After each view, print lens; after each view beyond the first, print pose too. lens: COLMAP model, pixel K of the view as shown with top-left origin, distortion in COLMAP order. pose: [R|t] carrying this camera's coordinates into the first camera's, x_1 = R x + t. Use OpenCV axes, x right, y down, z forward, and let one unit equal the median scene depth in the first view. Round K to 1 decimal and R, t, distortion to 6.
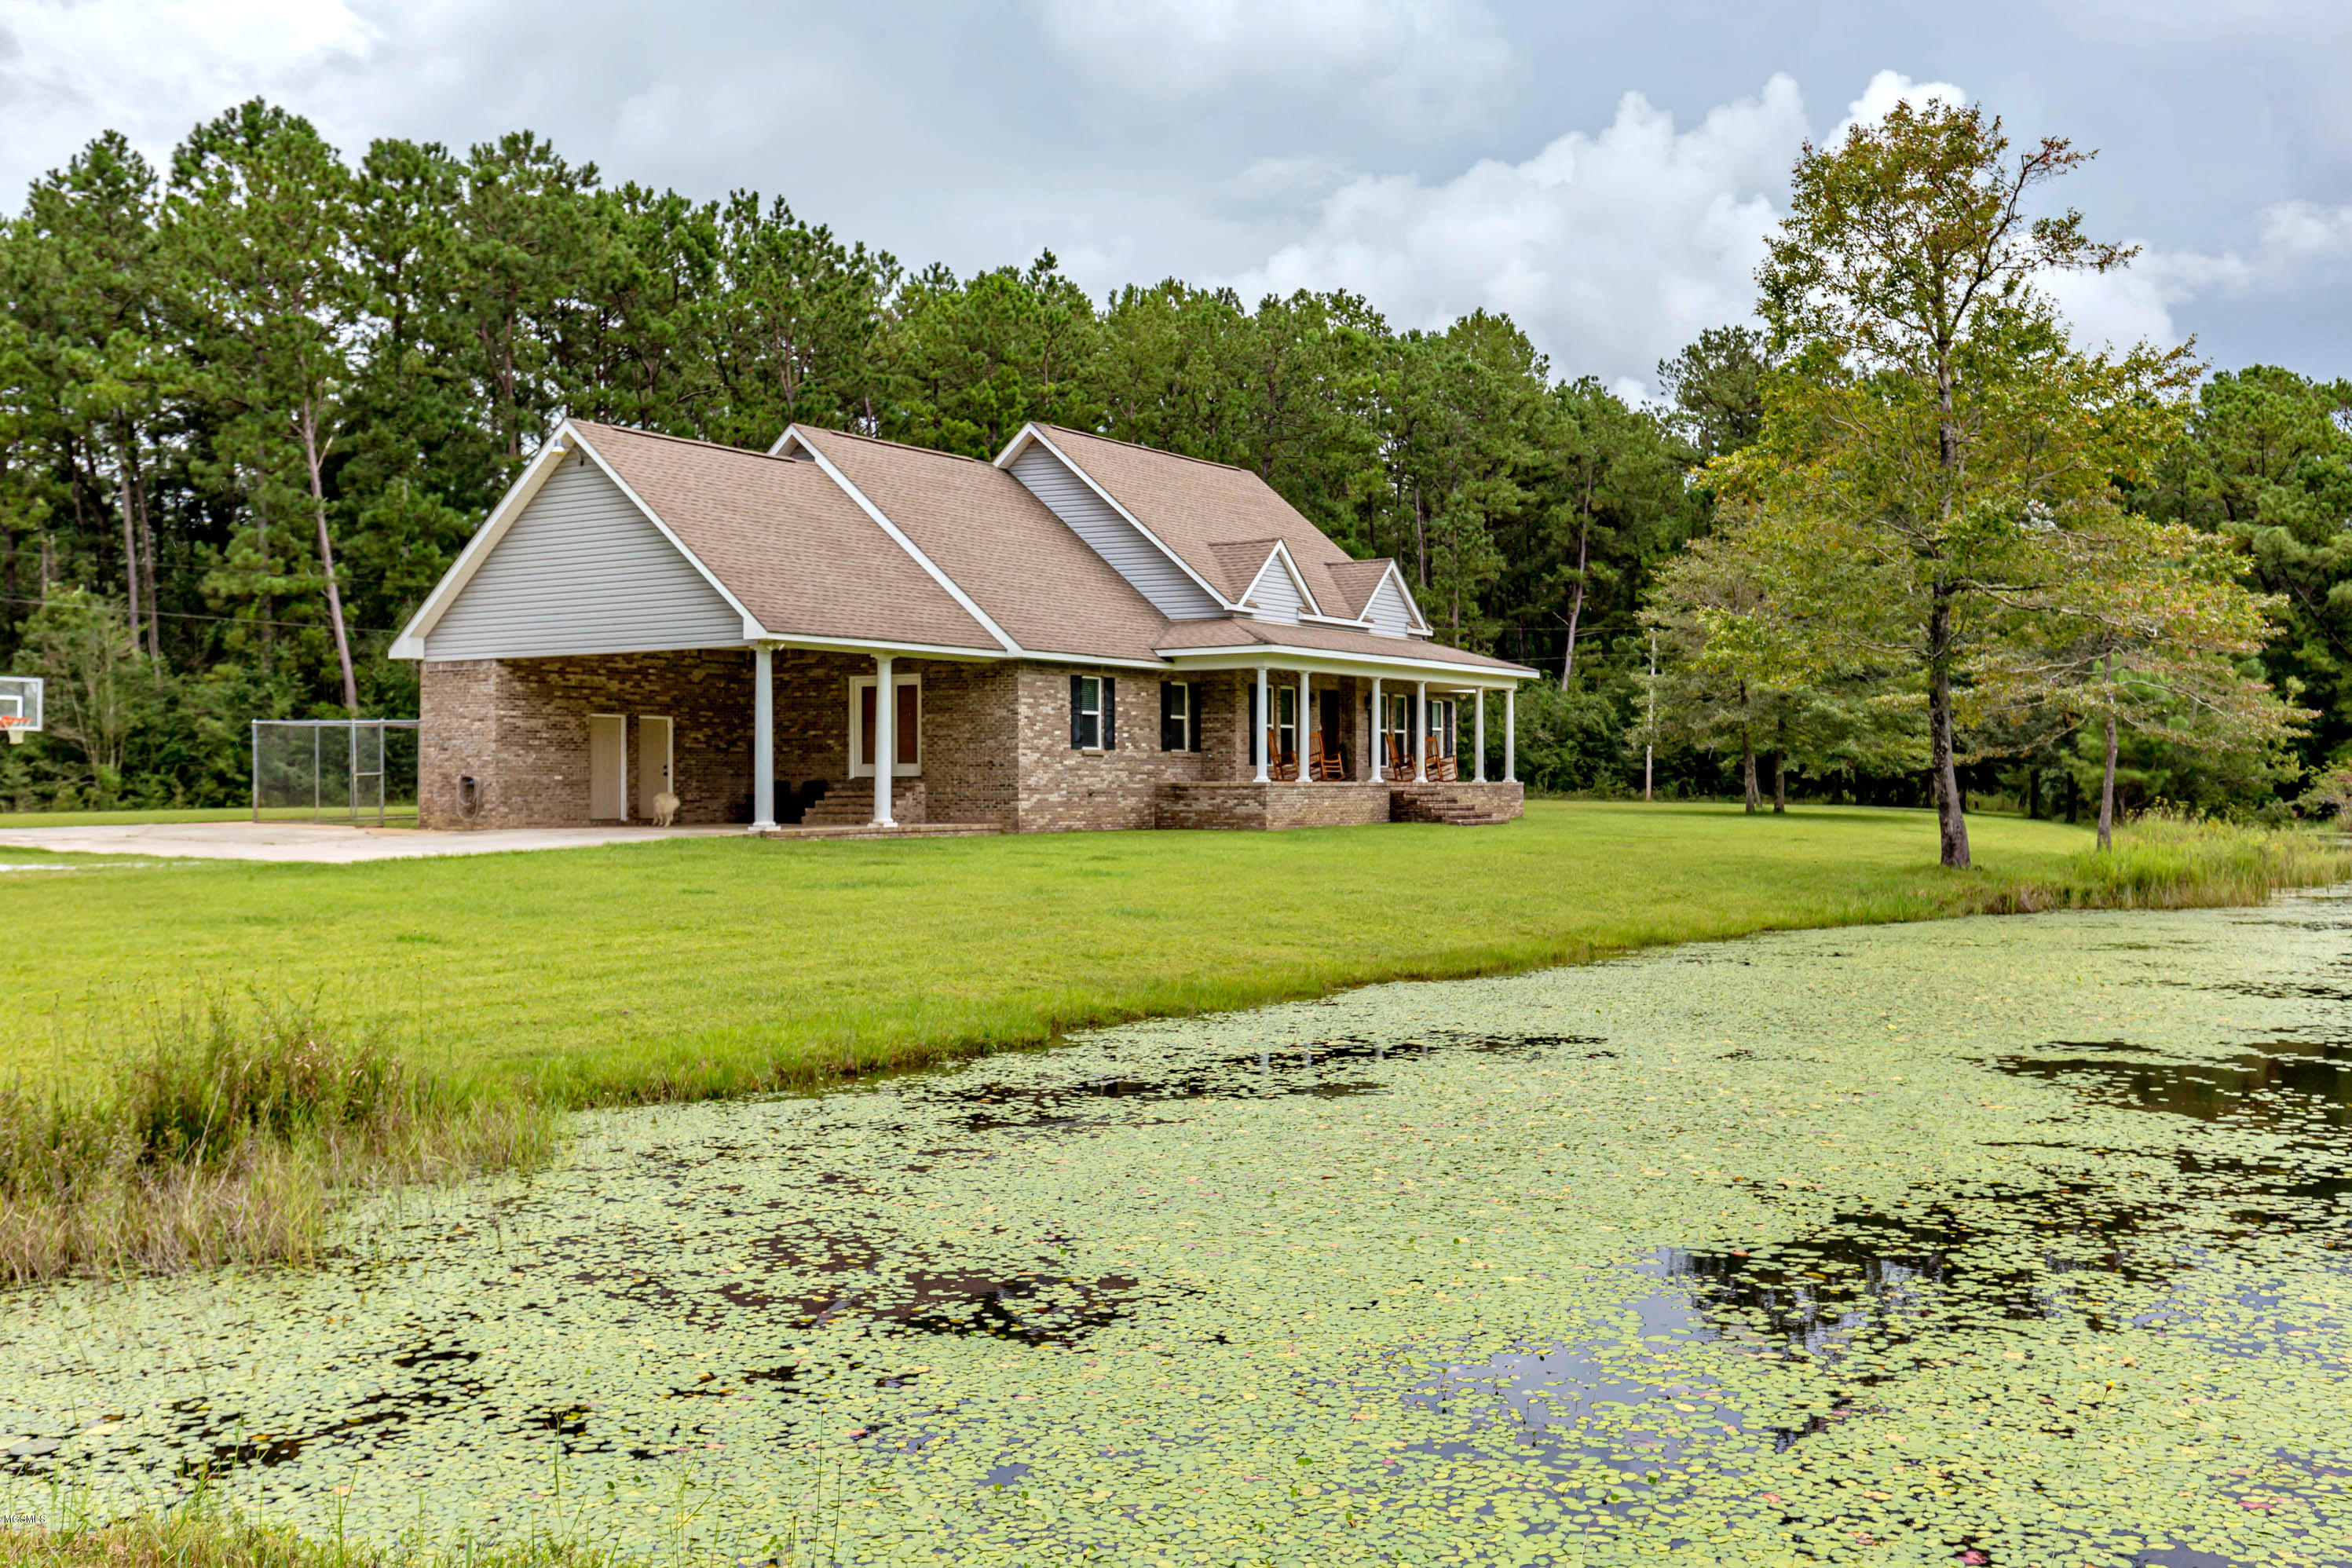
lens RADIAL K [[2251.7, 0, 1177.7], [0, 2251.7, 794.2], [0, 0, 1]] dist [-0.021938, 0.000000]
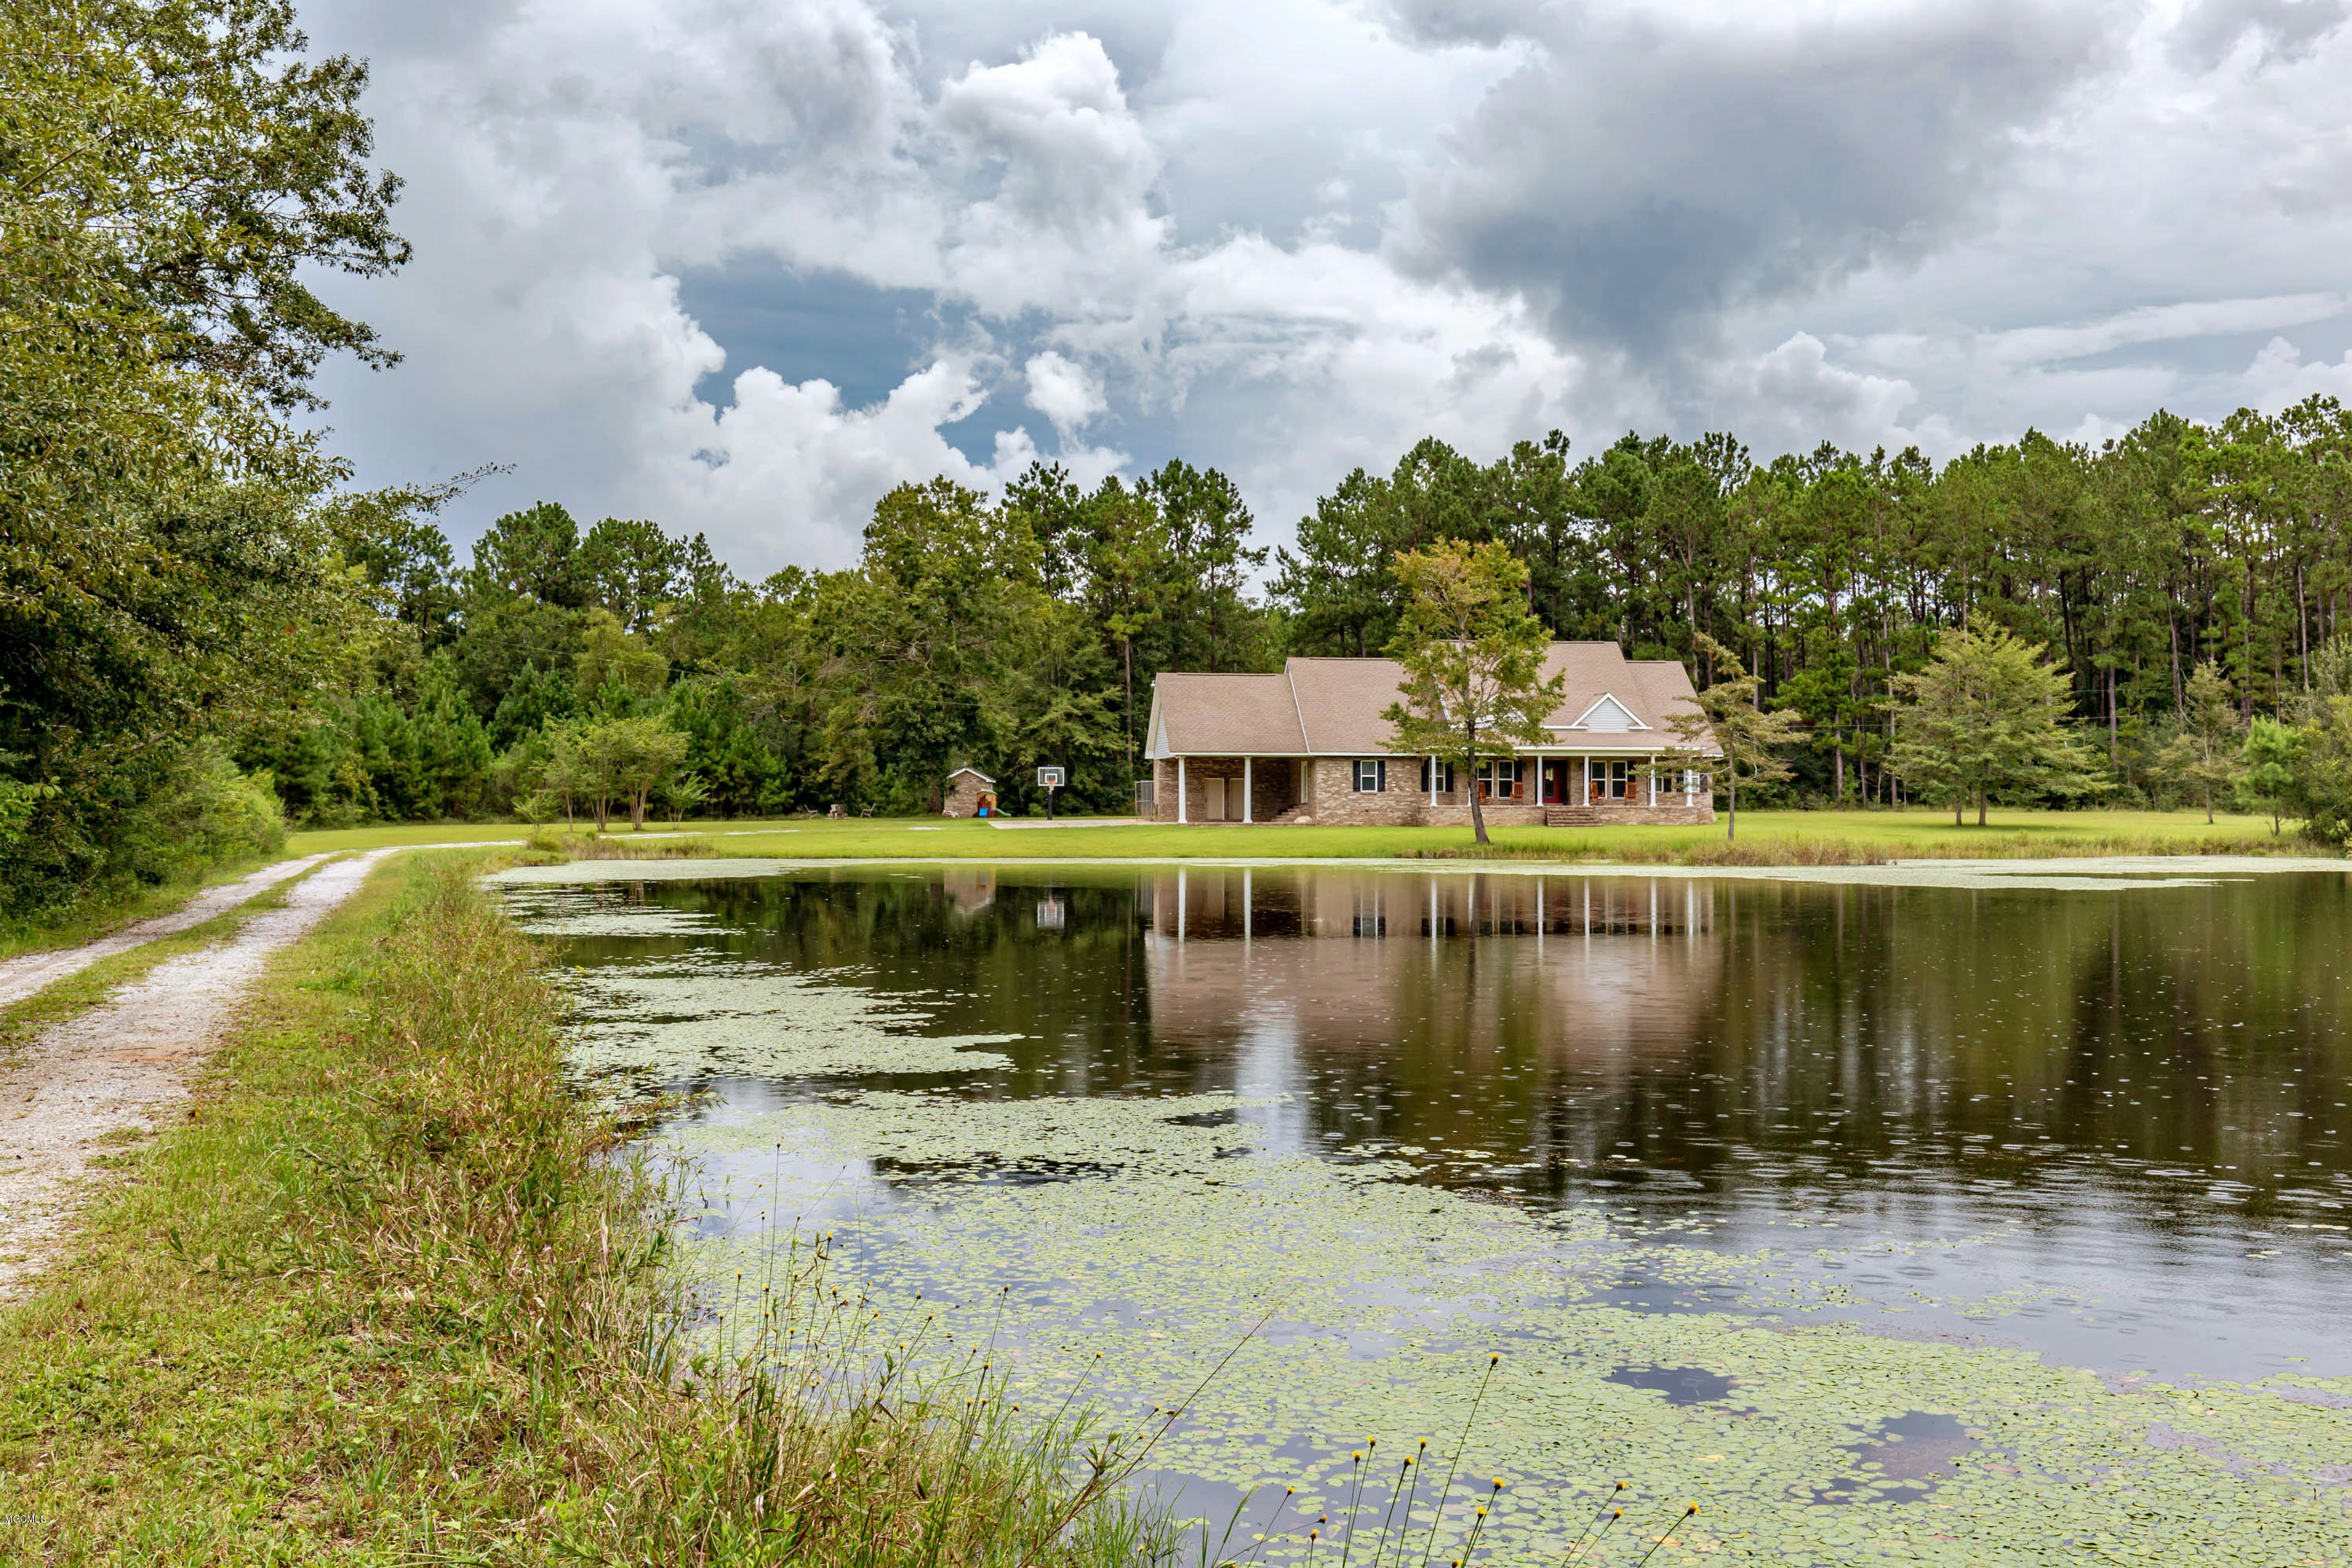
lens RADIAL K [[2251.7, 0, 1169.0], [0, 2251.7, 787.9], [0, 0, 1]] dist [-0.021938, 0.000000]
pose [[0.609405, 0.001445, -0.792858, 1.696937], [-0.009504, 0.999940, -0.005483, -0.009299], [0.792802, 0.010876, 0.609382, -0.591877]]
